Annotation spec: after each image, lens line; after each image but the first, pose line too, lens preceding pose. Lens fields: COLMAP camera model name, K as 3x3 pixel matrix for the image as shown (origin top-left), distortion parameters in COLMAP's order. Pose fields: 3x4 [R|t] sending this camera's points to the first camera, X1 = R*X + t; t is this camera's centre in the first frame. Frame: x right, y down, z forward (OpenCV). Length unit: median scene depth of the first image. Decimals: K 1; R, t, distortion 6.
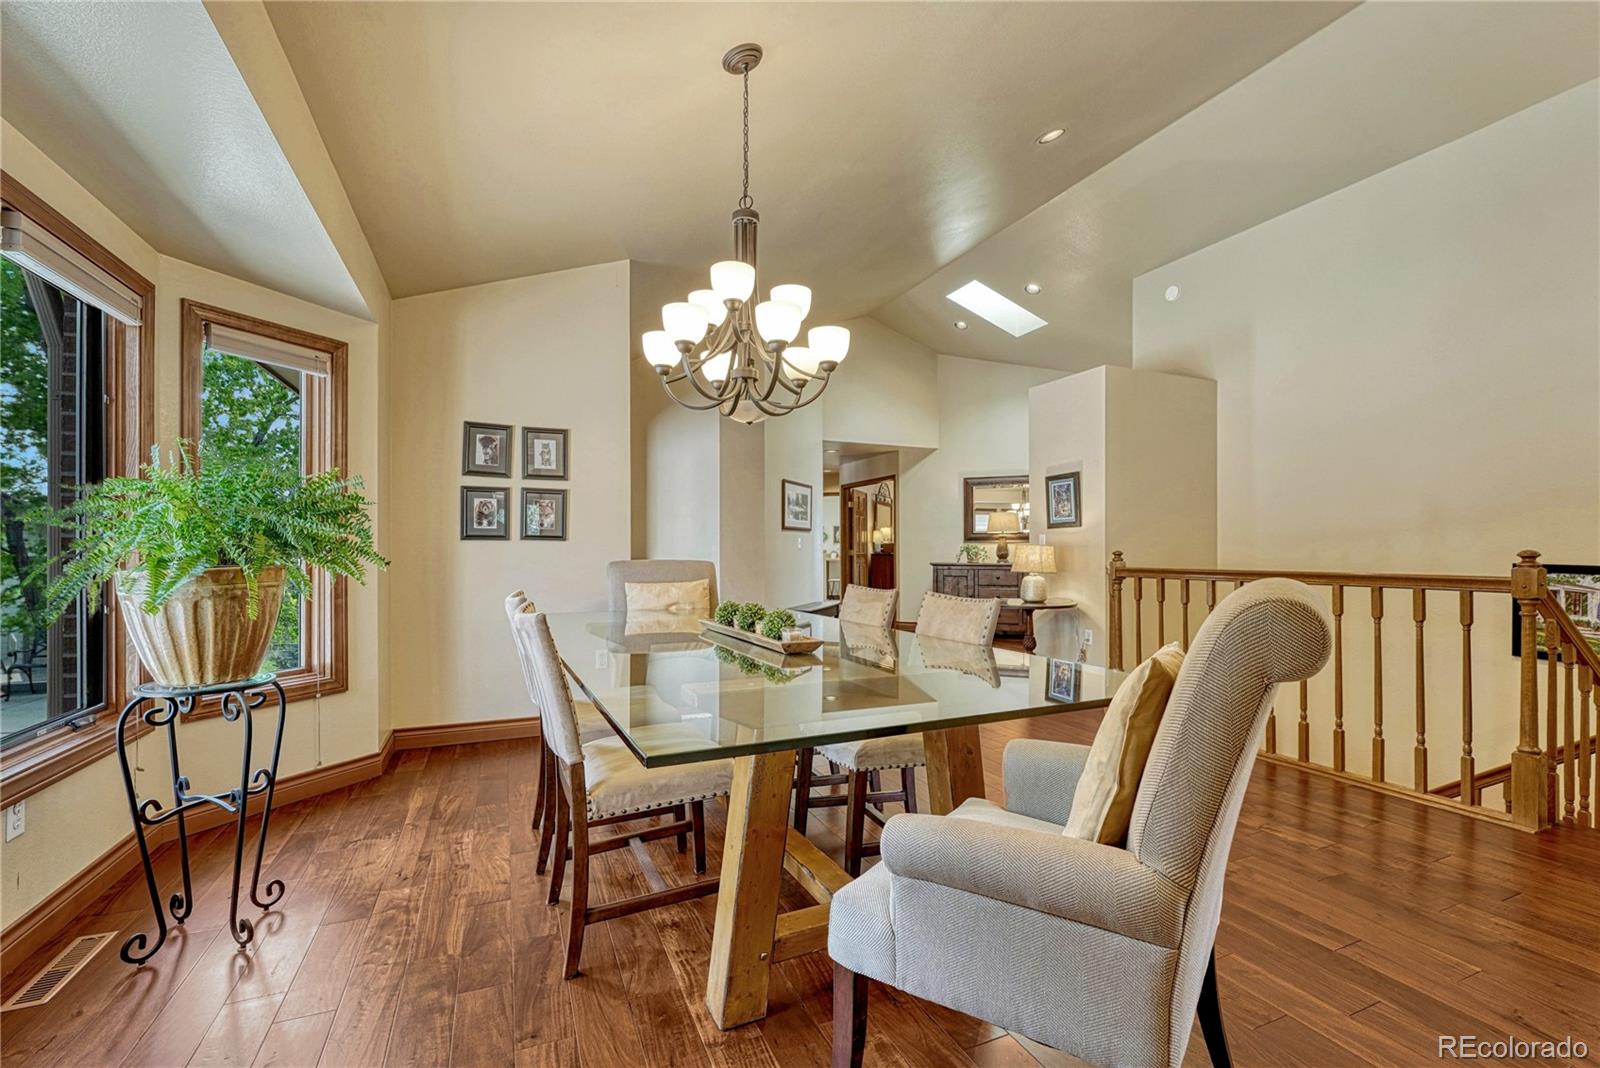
lens RADIAL K [[670.3, 0, 799.9], [0, 670.3, 545.1], [0, 0, 1]] dist [-0.008486, -0.000066]
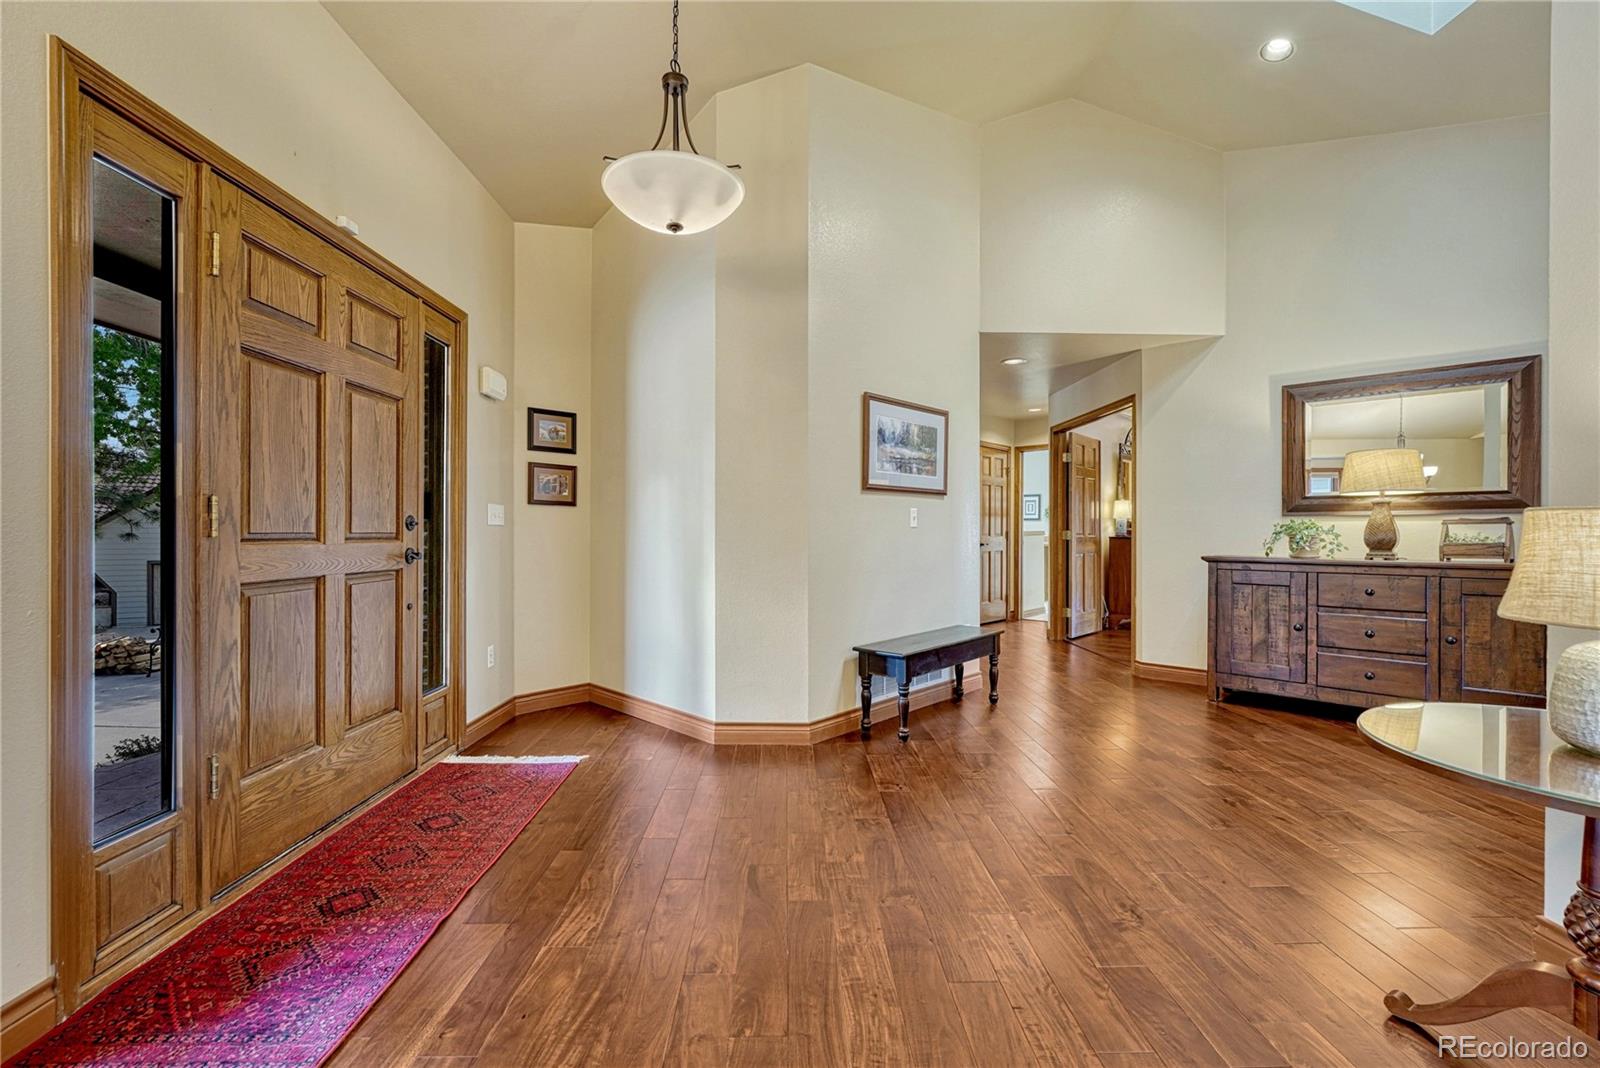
lens RADIAL K [[670.3, 0, 809.3], [0, 670.3, 533.6], [0, 0, 1]] dist [-0.008486, -0.000066]
pose [[0.931711, 0.002696, -0.363192, 0.100335], [0.001754, 0.999927, 0.011922, 0.002559], [0.363197, -0.011745, 0.931638, 0.420290]]
